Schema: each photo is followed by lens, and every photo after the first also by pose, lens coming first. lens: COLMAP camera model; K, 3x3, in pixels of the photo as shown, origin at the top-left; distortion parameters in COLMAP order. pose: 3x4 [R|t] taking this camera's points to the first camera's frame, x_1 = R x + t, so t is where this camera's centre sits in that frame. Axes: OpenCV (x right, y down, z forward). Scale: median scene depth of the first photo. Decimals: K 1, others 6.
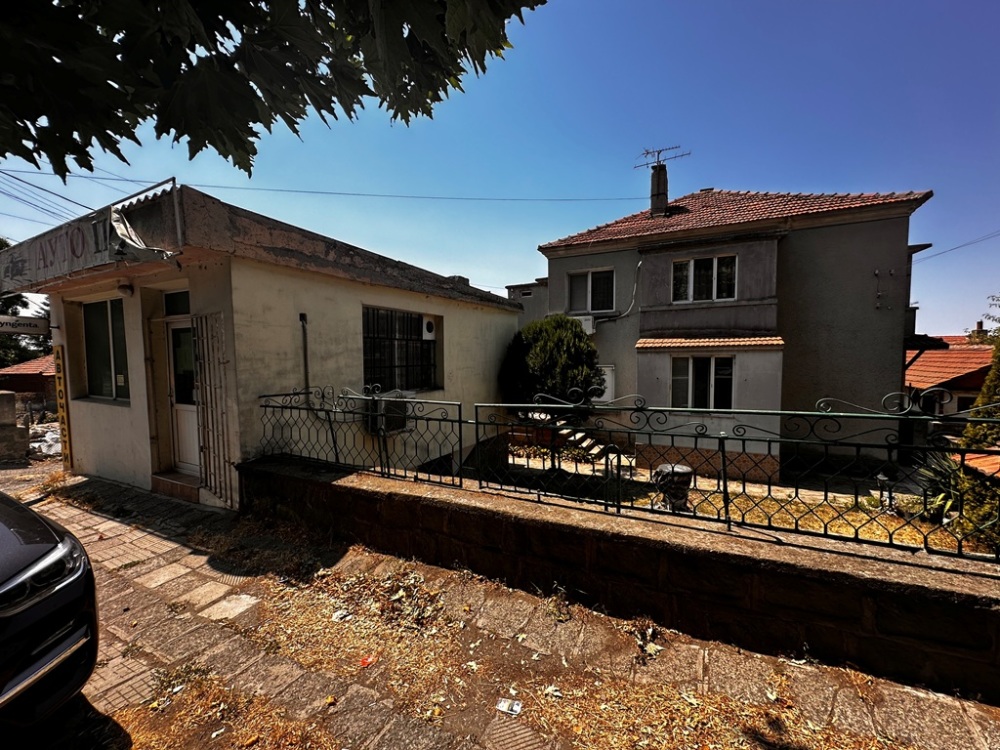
lens RADIAL K [[401.9, 0, 500.0], [0, 401.9, 375.0], [0, 0, 1]] dist [0.000859, 0.000200]
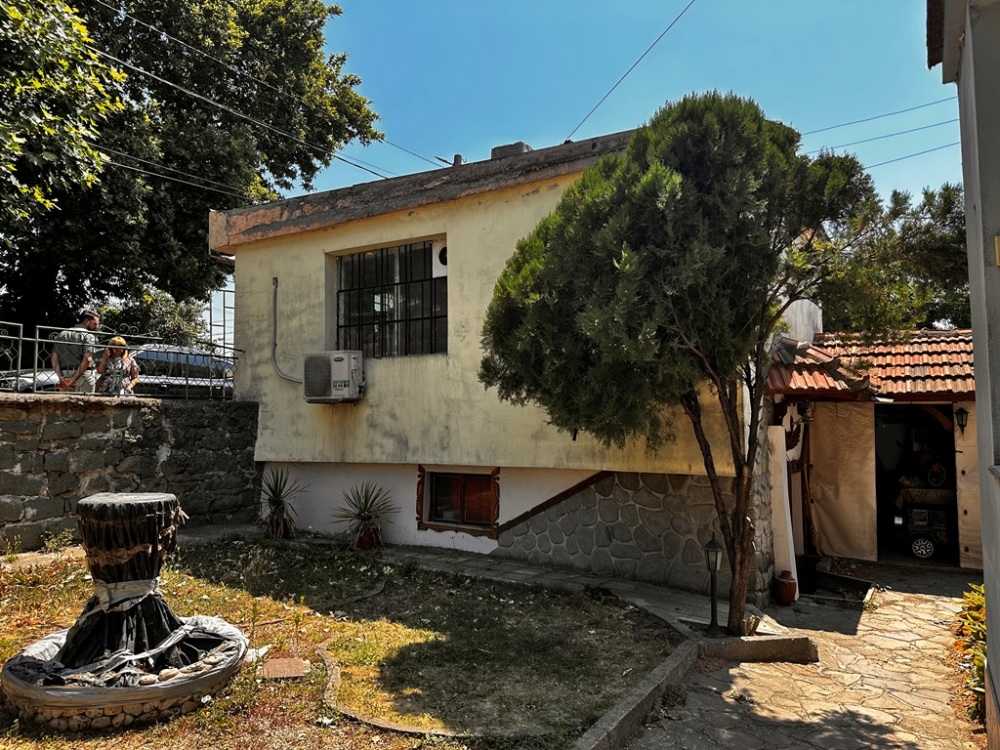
lens RADIAL K [[722.8, 0, 500.0], [0, 722.8, 375.0], [0, 0, 1]] dist [0.002323, 0.000293]
pose [[-0.077654, -0.053653, -0.995536, 1.281965], [-0.046232, 0.997670, -0.050162, 0.165367], [0.995908, 0.042130, -0.079954, 1.630061]]
